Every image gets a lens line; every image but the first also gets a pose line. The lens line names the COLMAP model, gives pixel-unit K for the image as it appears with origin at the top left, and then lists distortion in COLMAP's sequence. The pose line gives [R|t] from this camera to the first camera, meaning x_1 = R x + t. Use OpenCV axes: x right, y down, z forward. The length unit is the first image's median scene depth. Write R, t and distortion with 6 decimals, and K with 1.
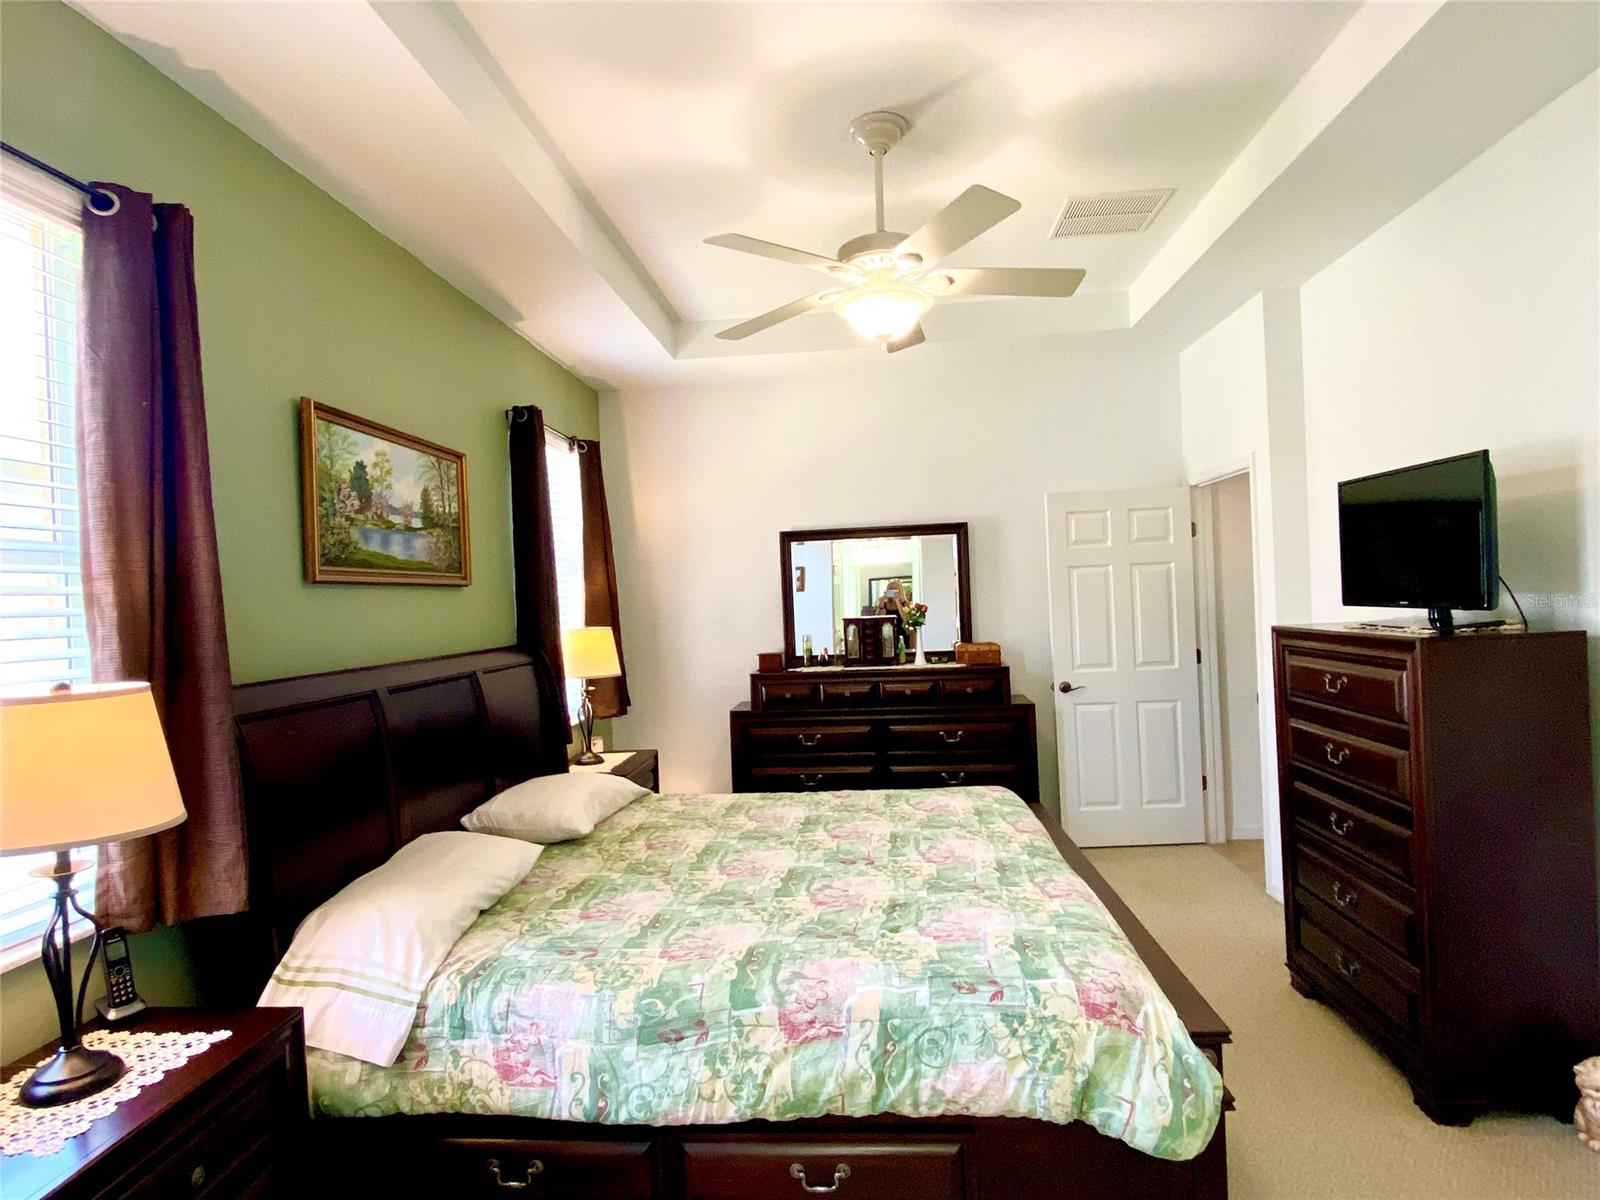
lens RADIAL K [[857.8, 0, 800.0], [0, 857.8, 600.0], [0, 0, 1]] dist [0.044701, -0.057952]
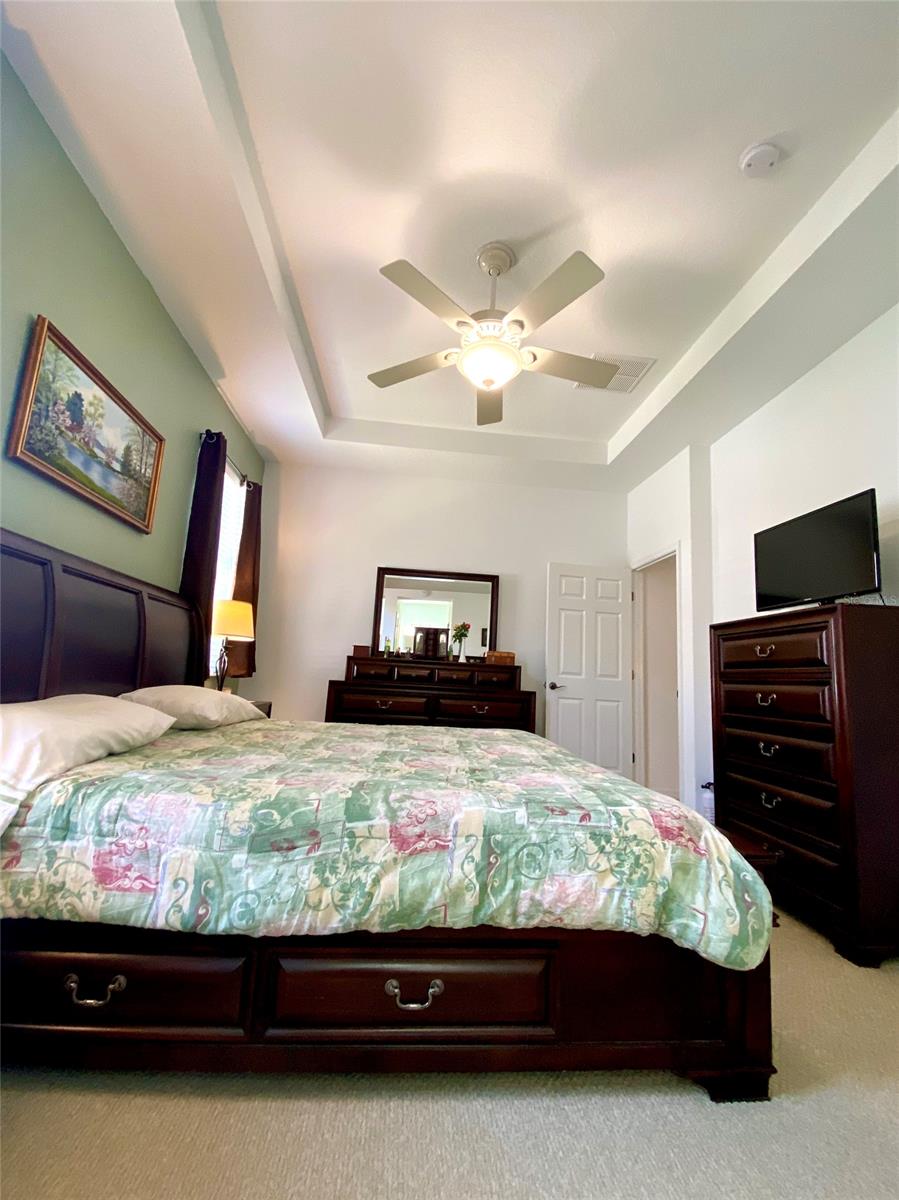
lens RADIAL K [[508.5, 0, 449.5], [0, 508.5, 600.0], [0, 0, 1]] dist [0.017417, -0.021696]
pose [[0.980273, 0.121219, 0.156111, -0.085304], [-0.095816, 0.982281, -0.161070, 0.296295], [-0.172869, 0.142935, 0.974518, 0.329937]]
